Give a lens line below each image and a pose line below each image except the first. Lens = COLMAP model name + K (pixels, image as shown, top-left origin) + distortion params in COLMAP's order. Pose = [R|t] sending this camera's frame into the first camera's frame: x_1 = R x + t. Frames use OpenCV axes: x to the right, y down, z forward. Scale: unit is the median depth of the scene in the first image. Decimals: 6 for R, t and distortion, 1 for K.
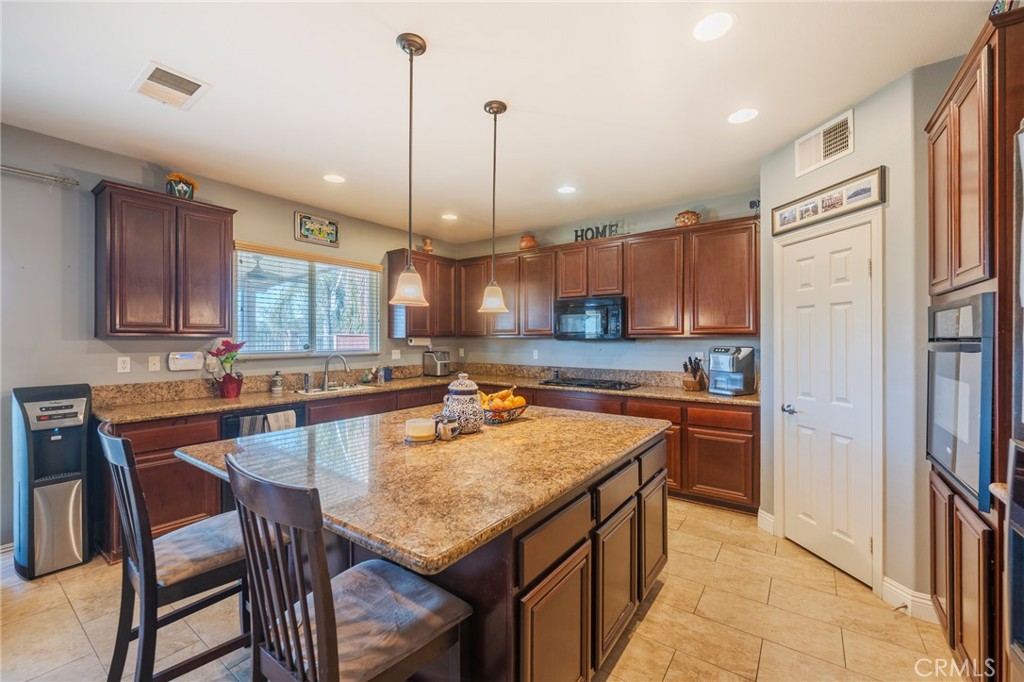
lens RADIAL K [[415.0, 0, 512.0], [0, 415.0, 341.0], [0, 0, 1]] dist [-0.000060, -0.000005]
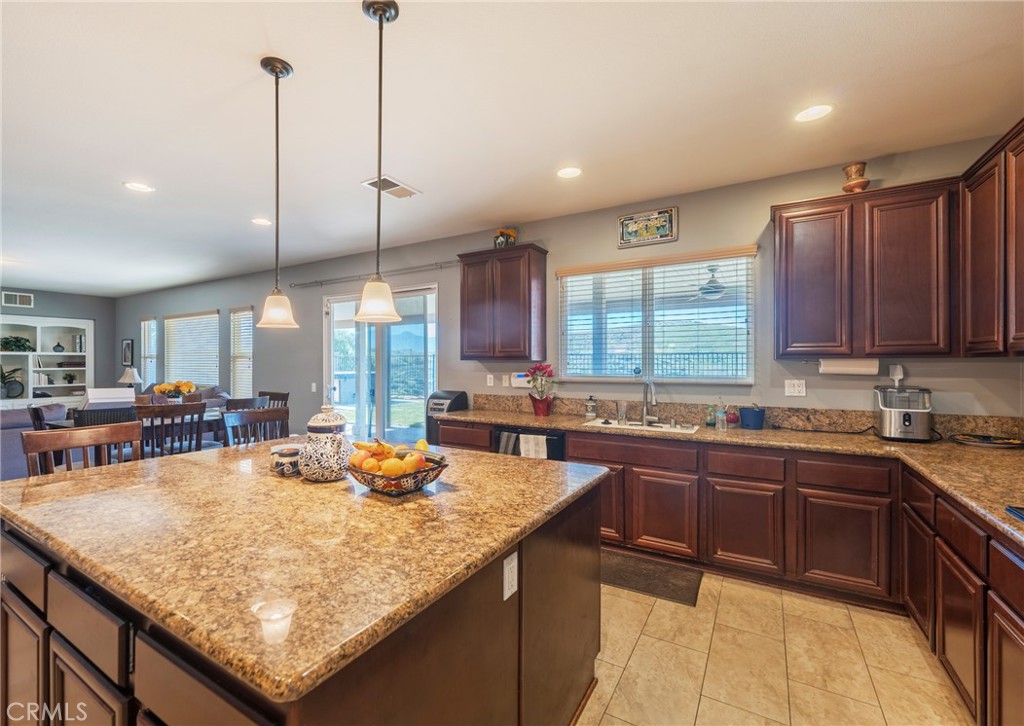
lens RADIAL K [[442.5, 0, 495.2], [0, 442.5, 365.5], [0, 0, 1]] dist [0.000475, -0.000017]
pose [[0.073780, 0.009031, -0.997234, 0.451157], [-0.002172, 0.999958, 0.008895, -0.005064], [0.997272, 0.001510, 0.073797, 0.758420]]
